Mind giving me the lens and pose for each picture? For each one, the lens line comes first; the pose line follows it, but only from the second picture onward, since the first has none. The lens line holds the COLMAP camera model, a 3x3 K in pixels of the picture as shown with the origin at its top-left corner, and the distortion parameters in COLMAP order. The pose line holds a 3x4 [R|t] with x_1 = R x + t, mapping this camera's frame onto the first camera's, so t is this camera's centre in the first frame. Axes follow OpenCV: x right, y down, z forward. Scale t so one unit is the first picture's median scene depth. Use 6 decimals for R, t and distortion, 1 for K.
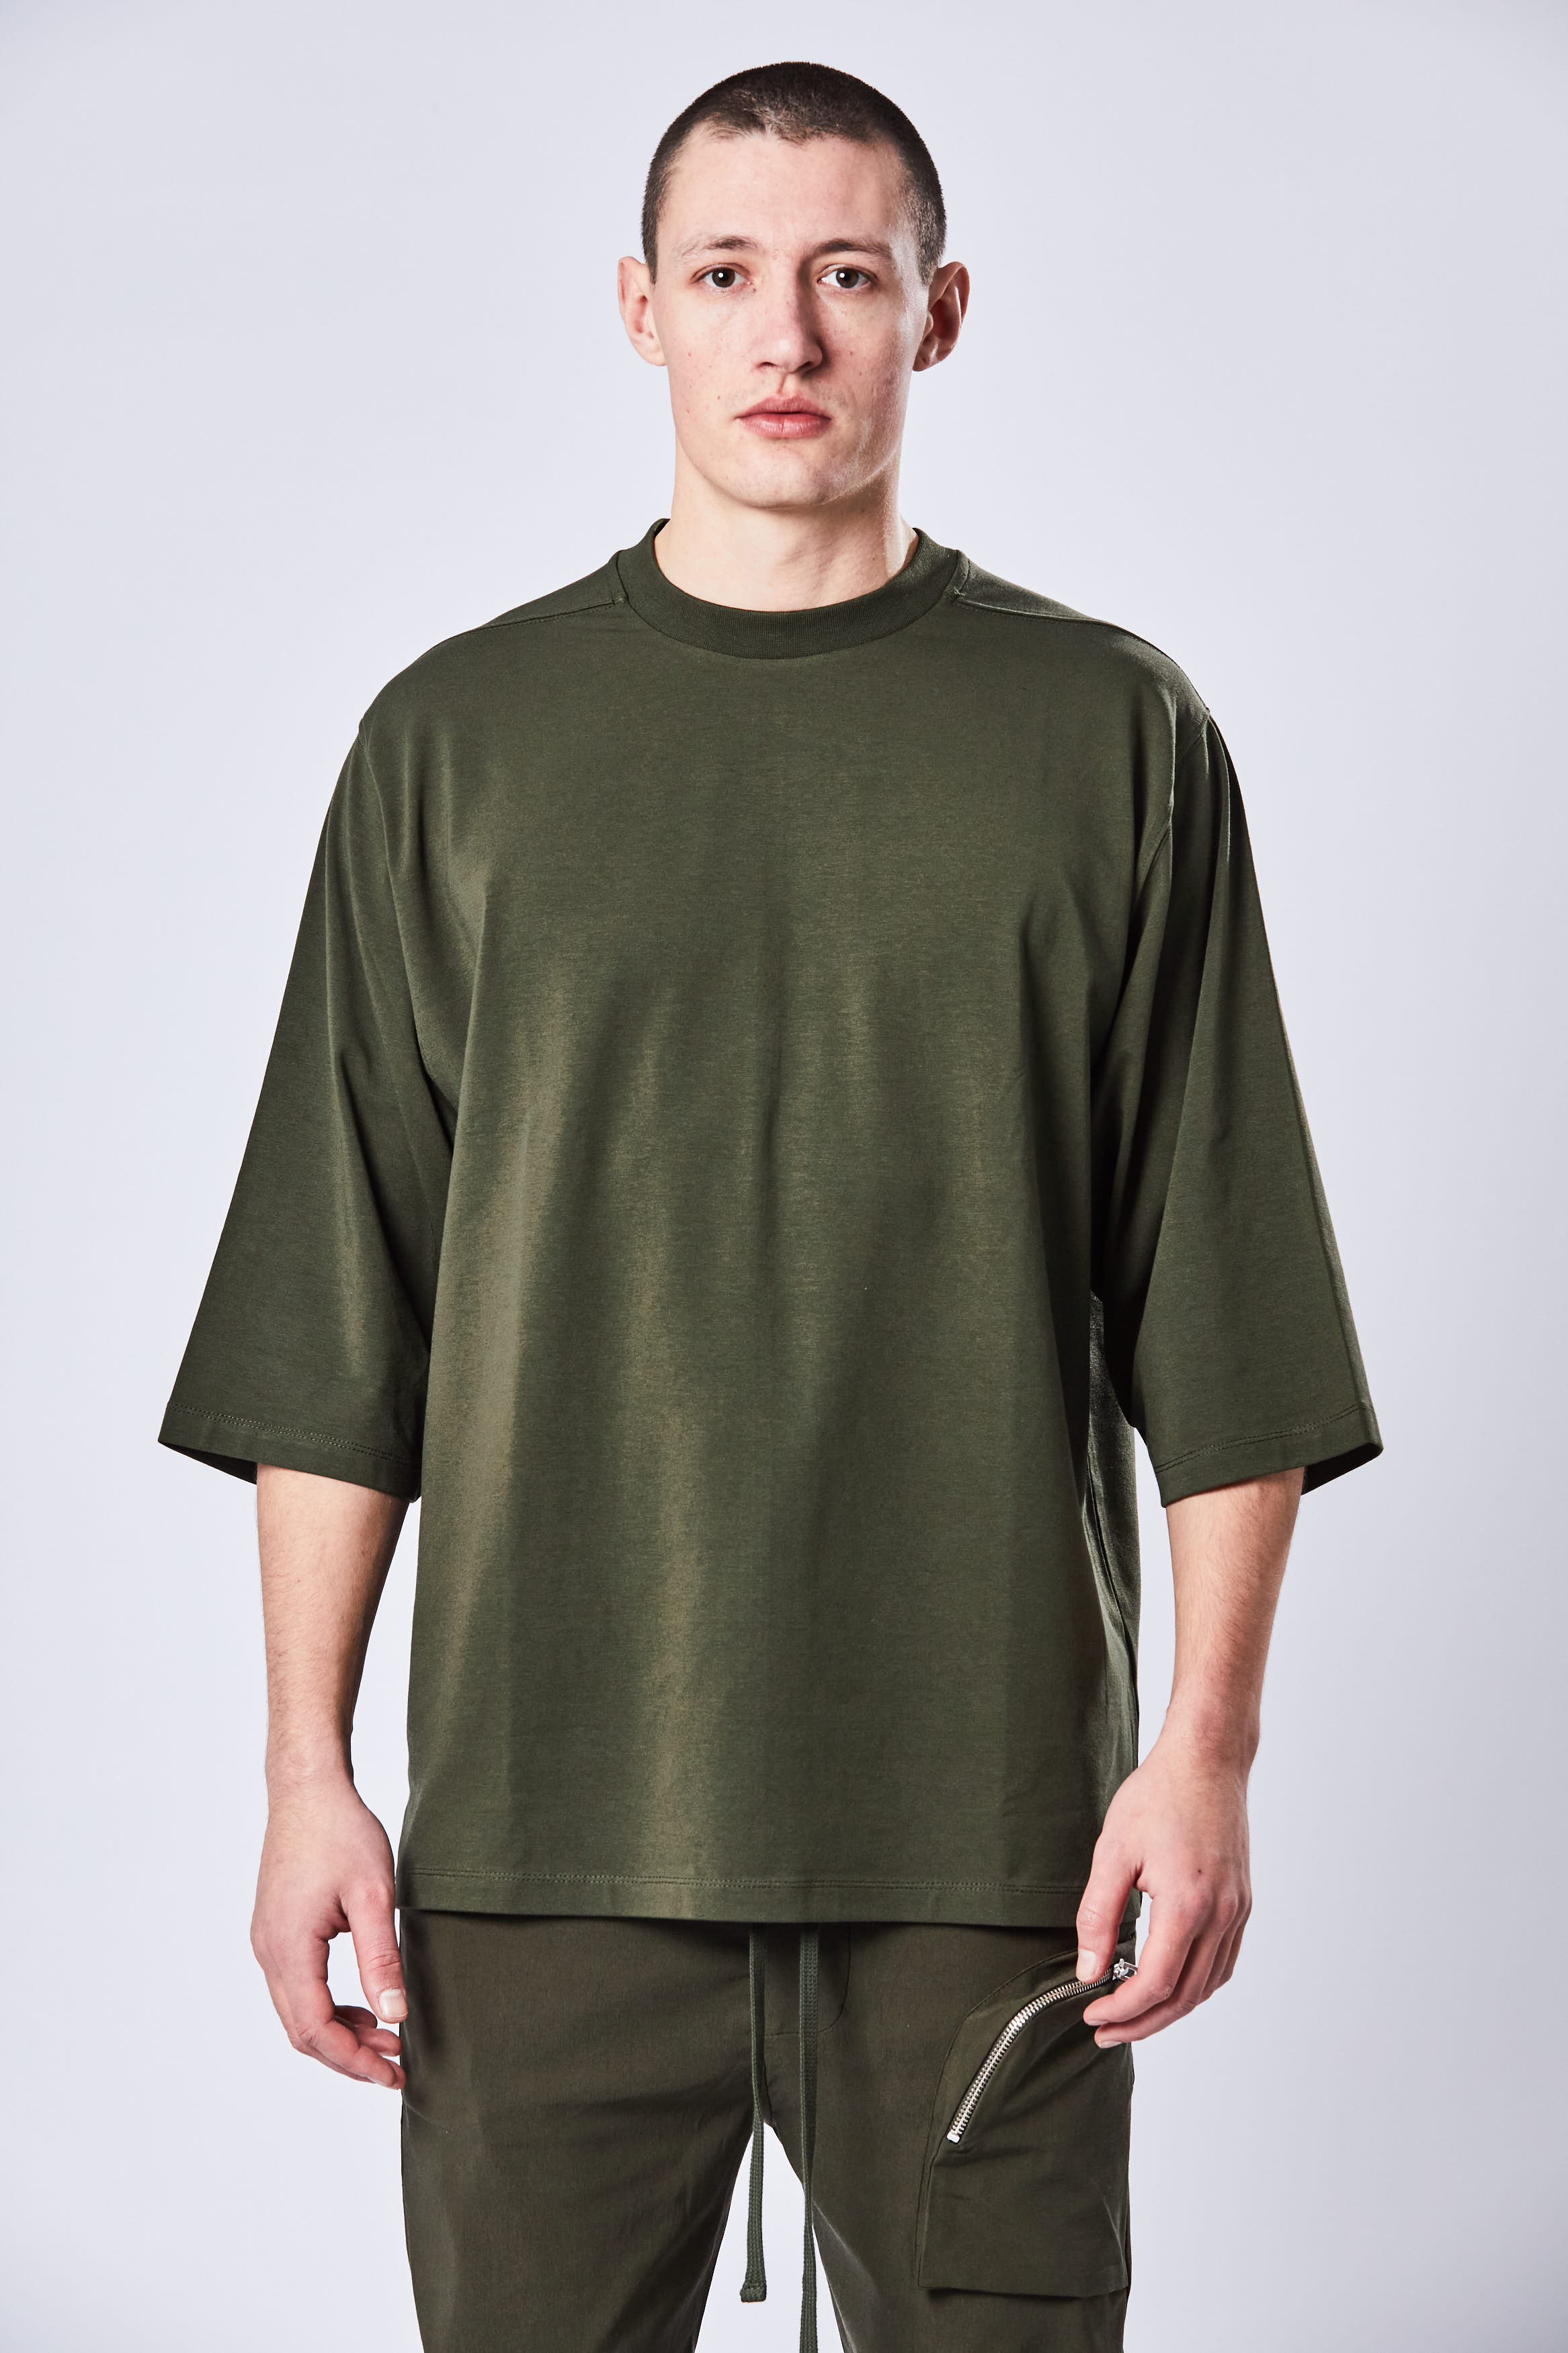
lens RADIAL K [[7980.5, 0, 784.4], [0, 7980.5, 1163.9], [0, 0, 1]] dist [0.378933, 0.000000]
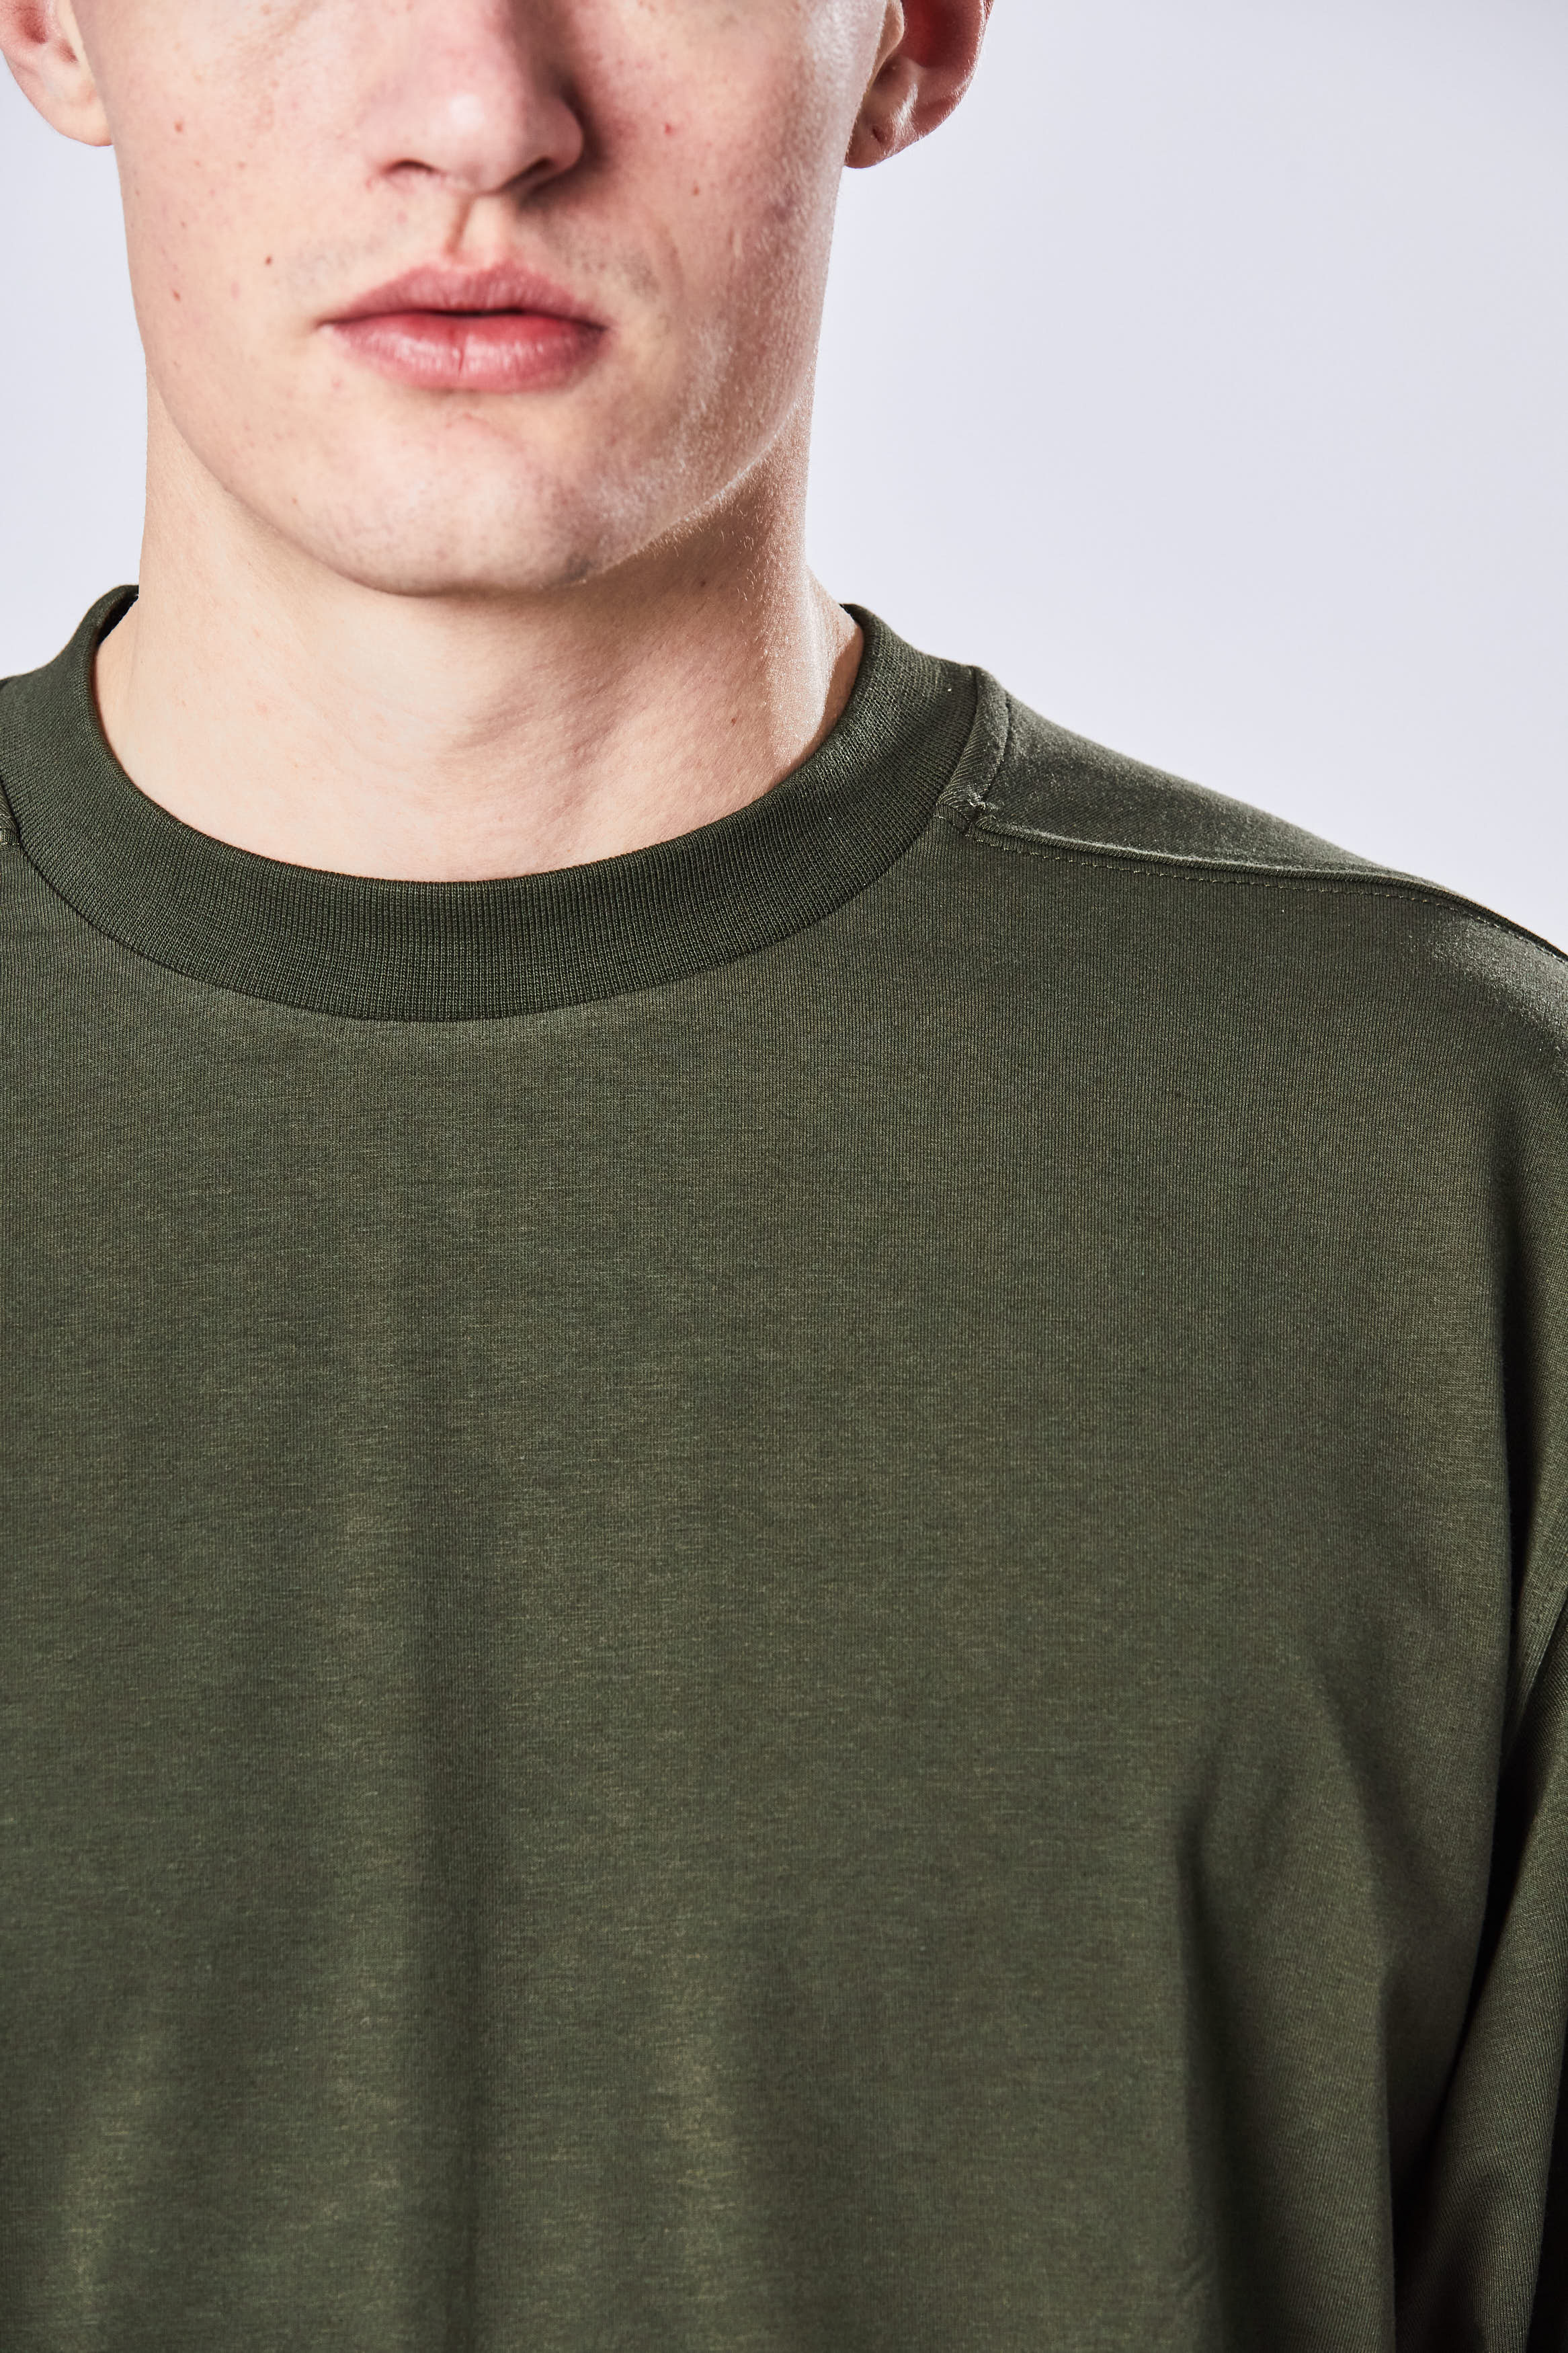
lens RADIAL K [[10186.6, 0, 774.8], [0, 10186.6, 1177.3], [0, 0, 1]] dist [0.123532, 0.000000]
pose [[0.999382, -0.010299, 0.033598, -0.001806], [0.007633, 0.996883, 0.078527, -0.090790], [-0.034302, -0.078222, 0.996346, 0.573887]]
